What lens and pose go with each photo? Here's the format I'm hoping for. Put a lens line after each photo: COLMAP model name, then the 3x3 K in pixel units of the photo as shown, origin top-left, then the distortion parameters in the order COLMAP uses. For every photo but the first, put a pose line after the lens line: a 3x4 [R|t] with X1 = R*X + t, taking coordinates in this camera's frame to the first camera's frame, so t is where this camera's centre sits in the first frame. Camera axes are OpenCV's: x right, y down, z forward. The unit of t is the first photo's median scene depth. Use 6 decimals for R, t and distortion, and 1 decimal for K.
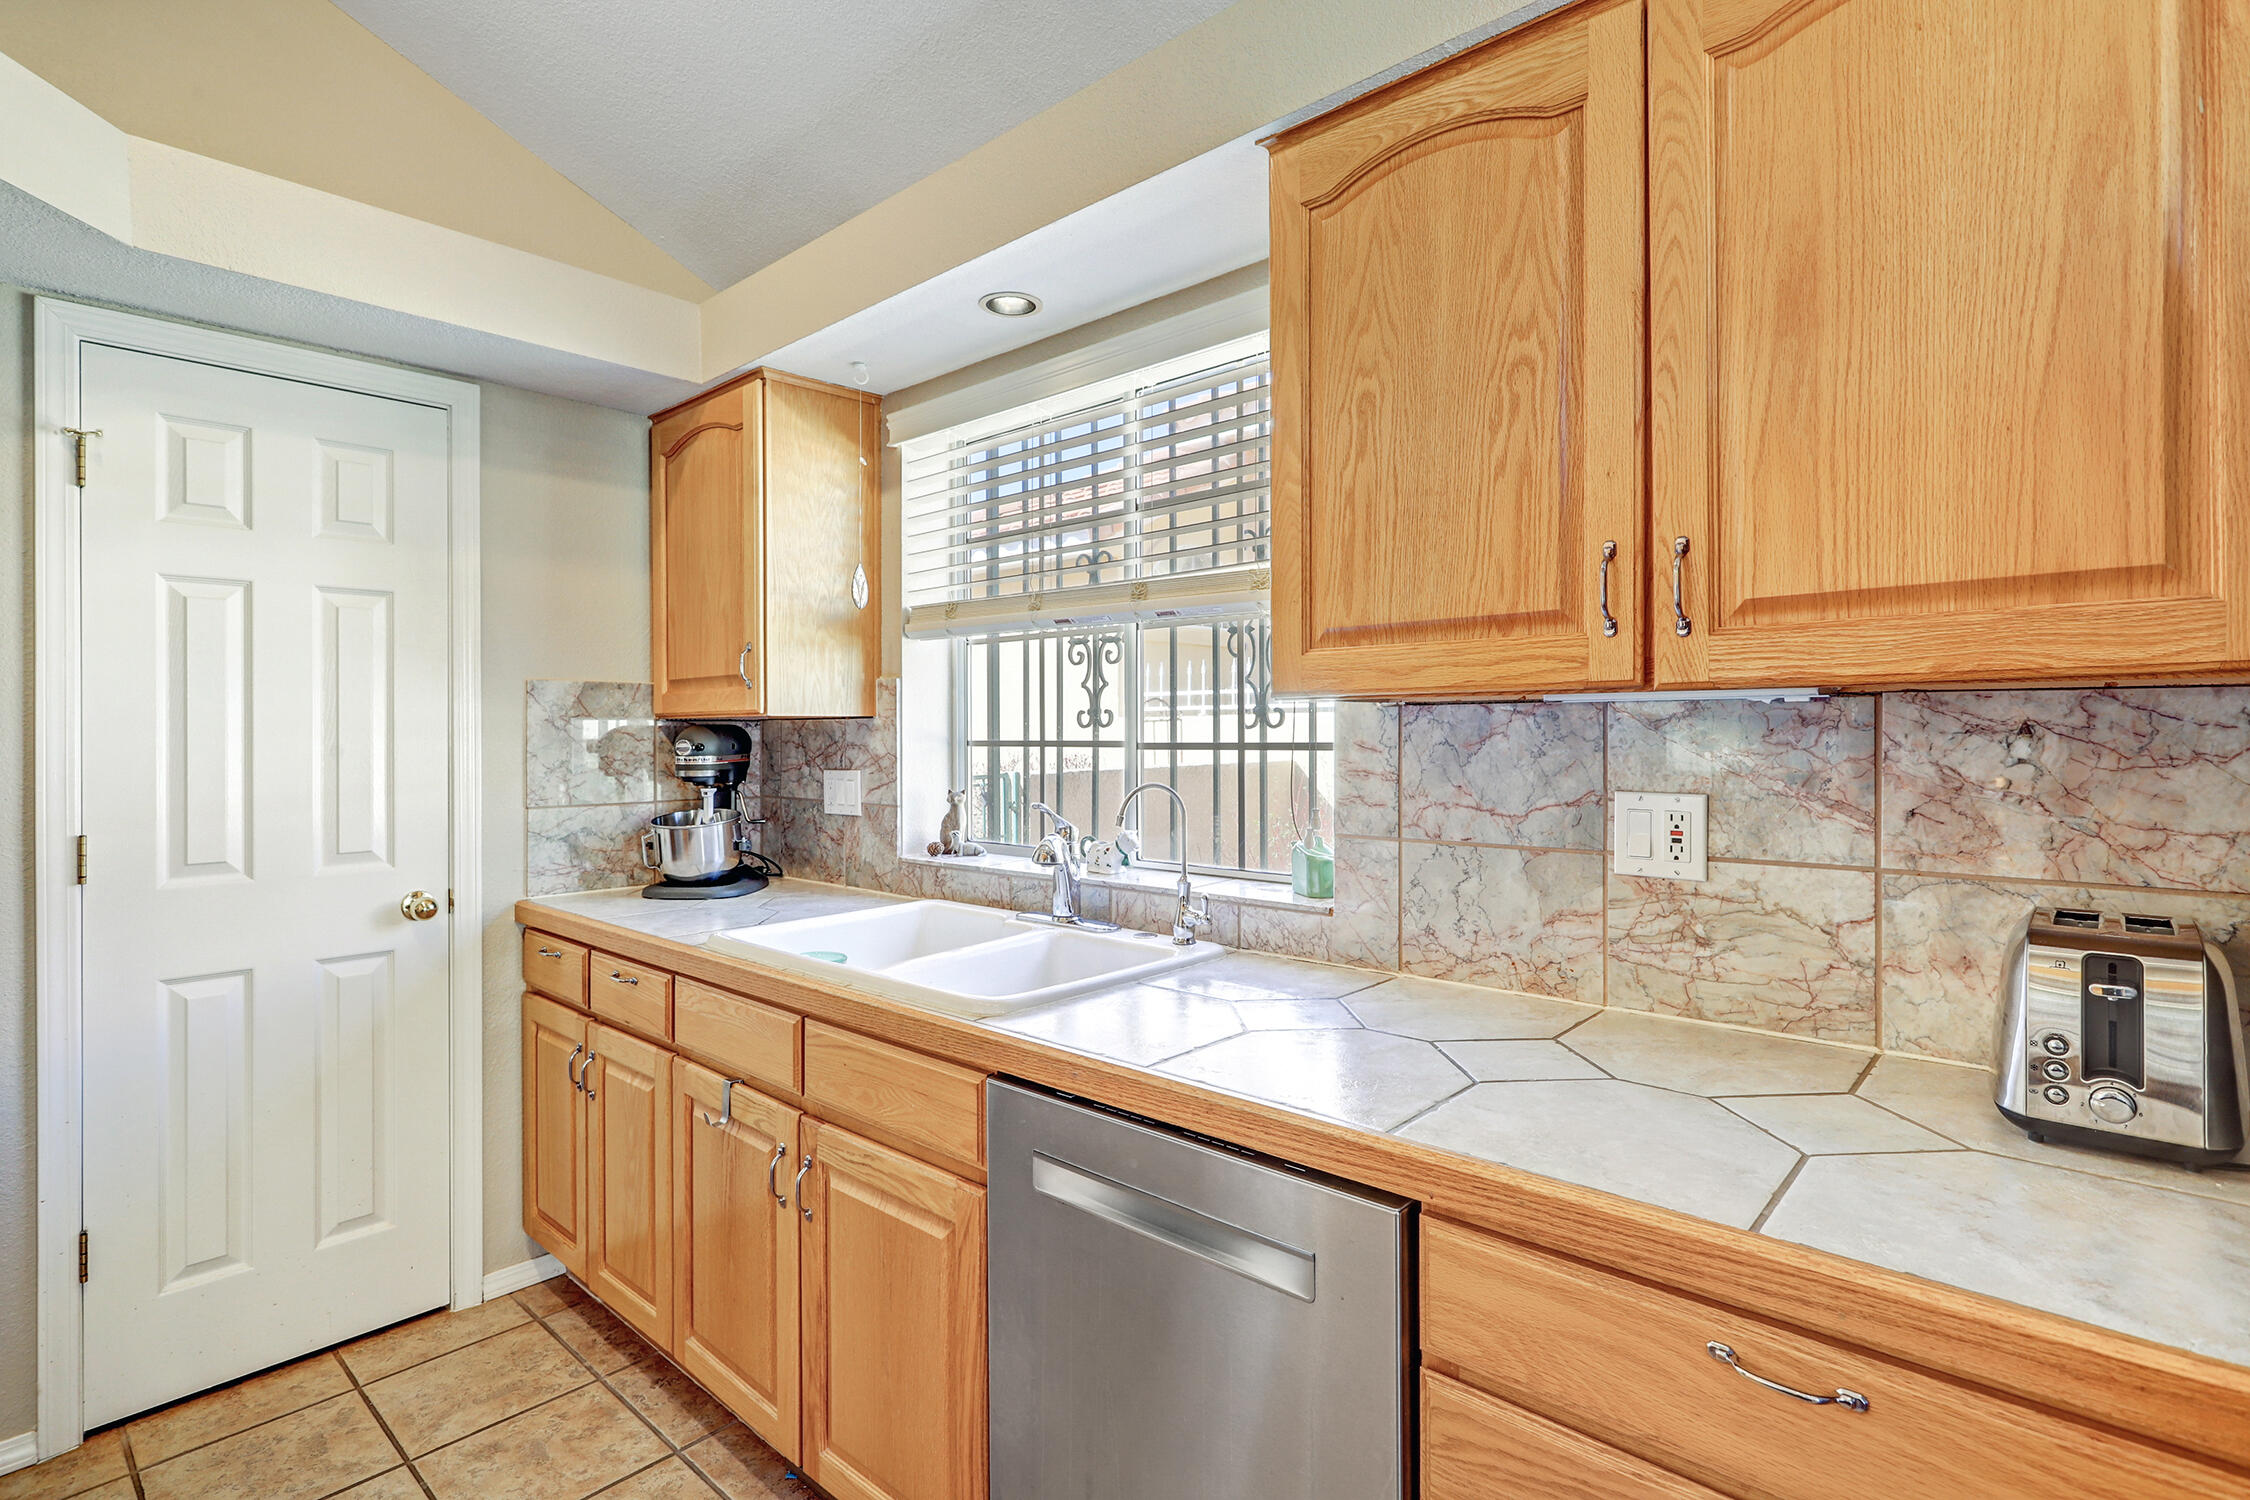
lens RADIAL K [[1079.6, 0, 1115.4], [0, 1079.6, 740.9], [0, 0, 1]] dist [0.000321, 0.000514]
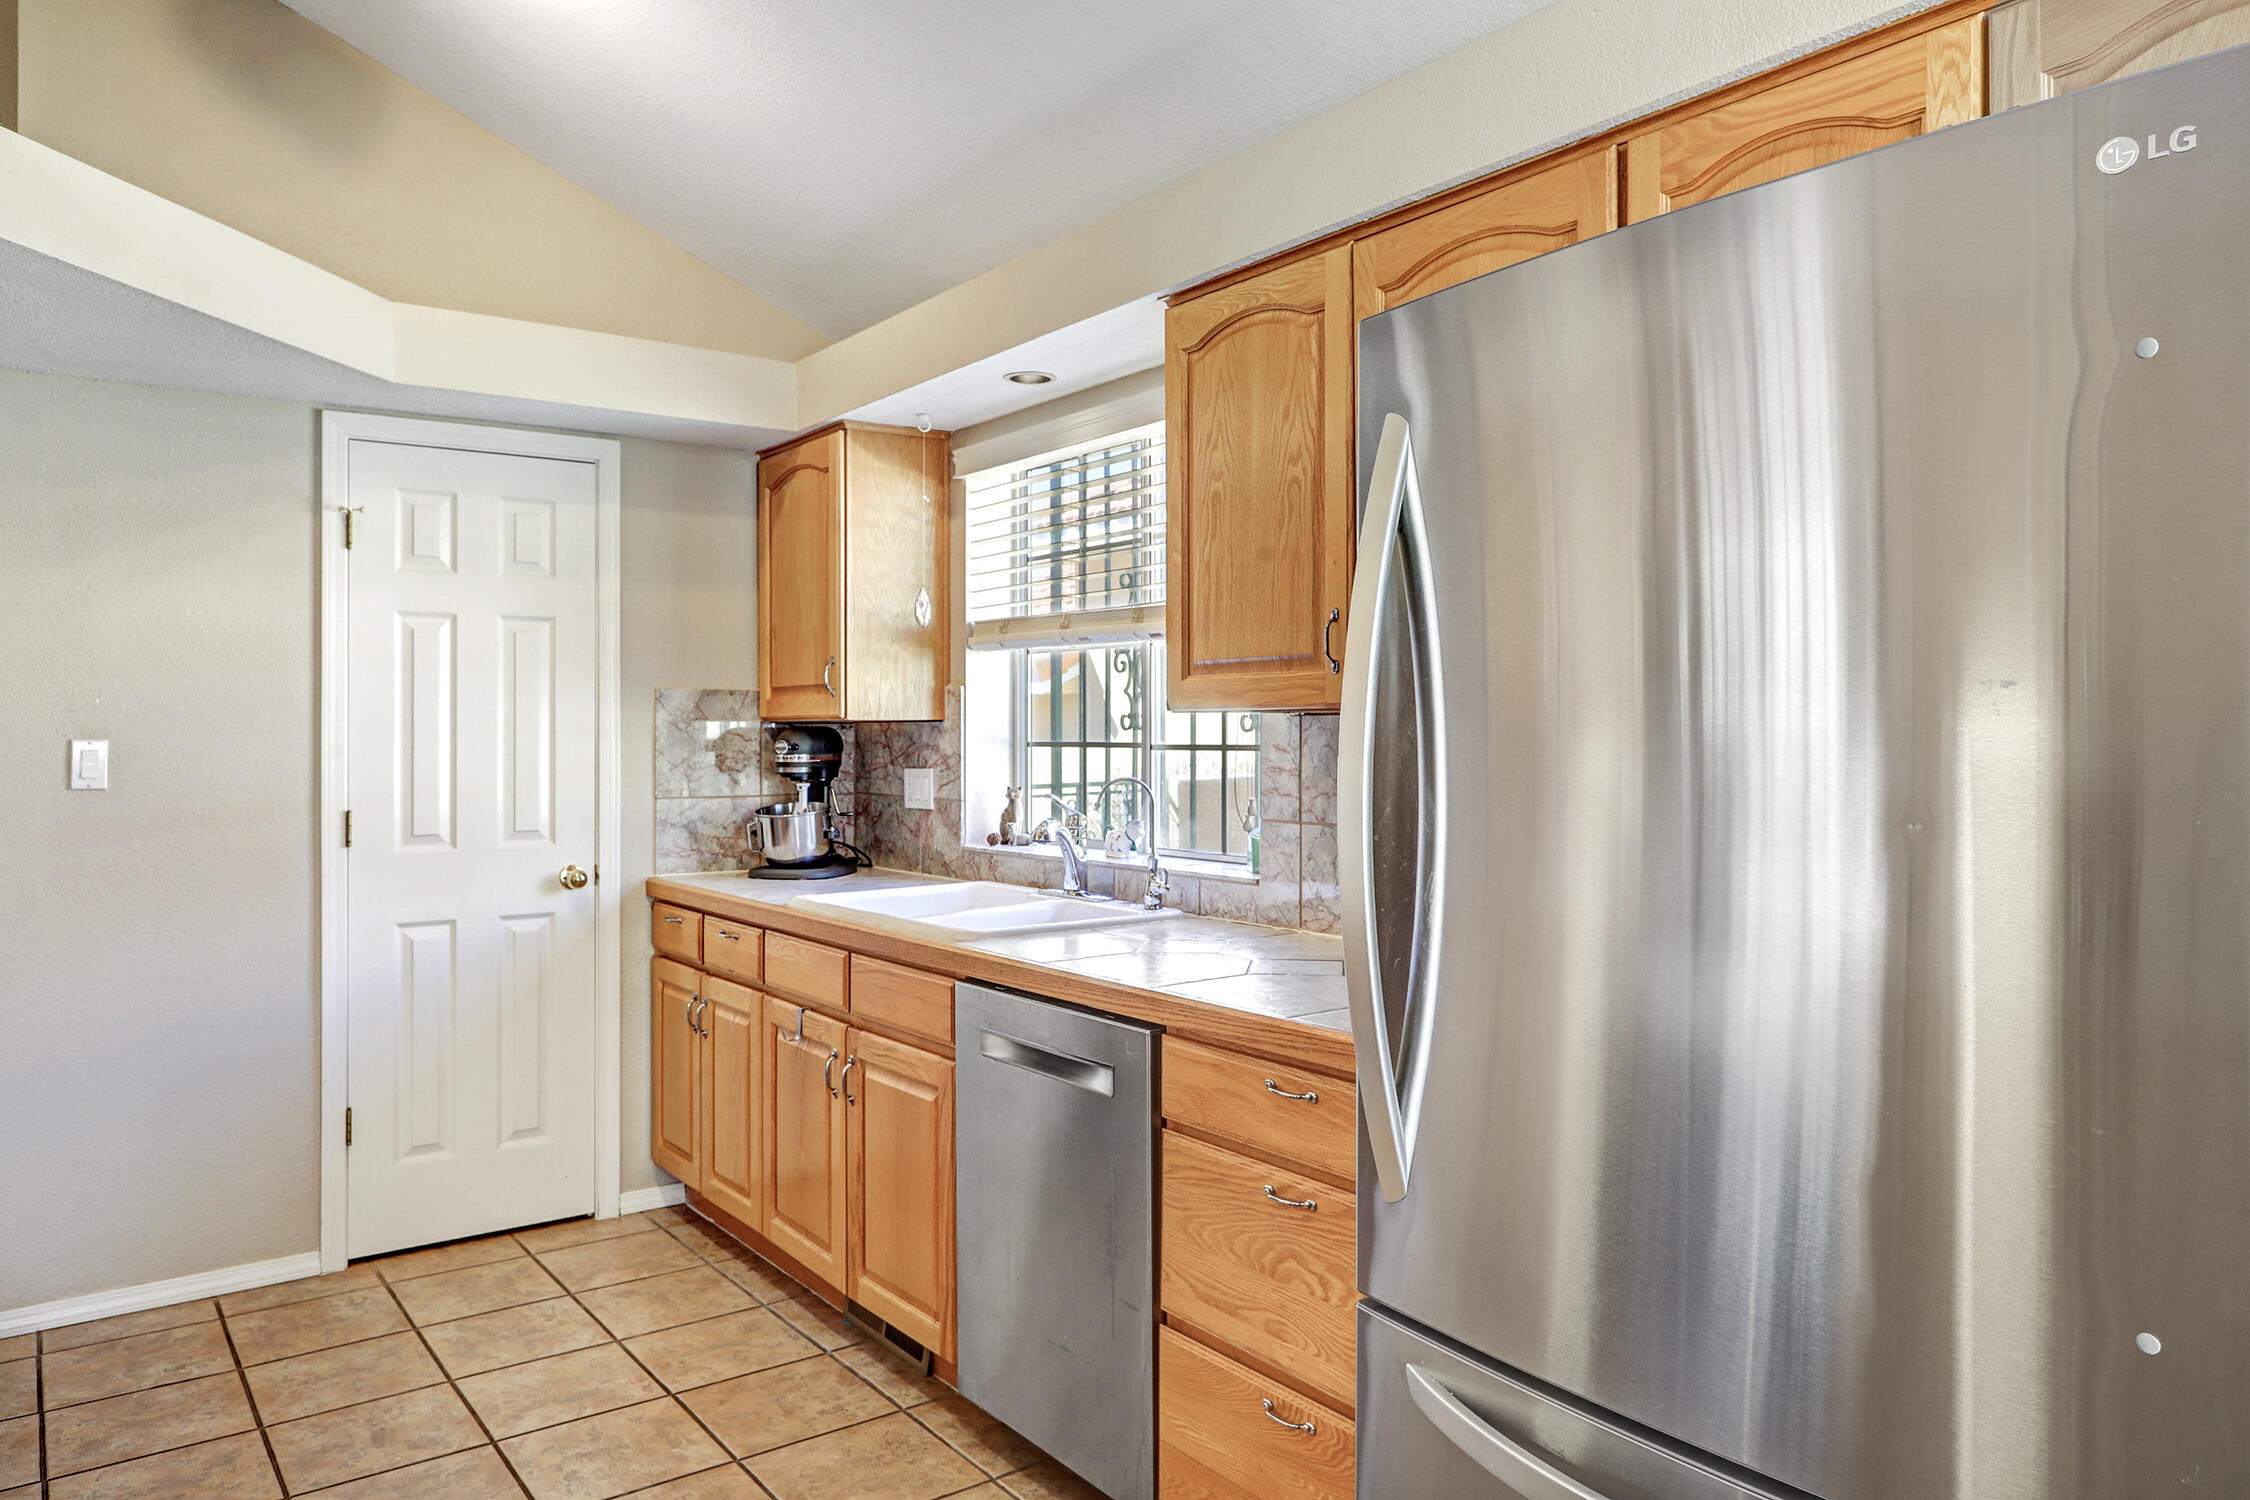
lens RADIAL K [[1512.9, 0, 1128.2], [0, 1512.9, 741.0], [0, 0, 1]] dist [-0.001677, -0.000109]
pose [[0.981235, 0.003816, -0.192780, 0.283116], [-0.004017, 0.999992, -0.000651, -0.000692], [0.192776, 0.001414, 0.981242, -0.528257]]
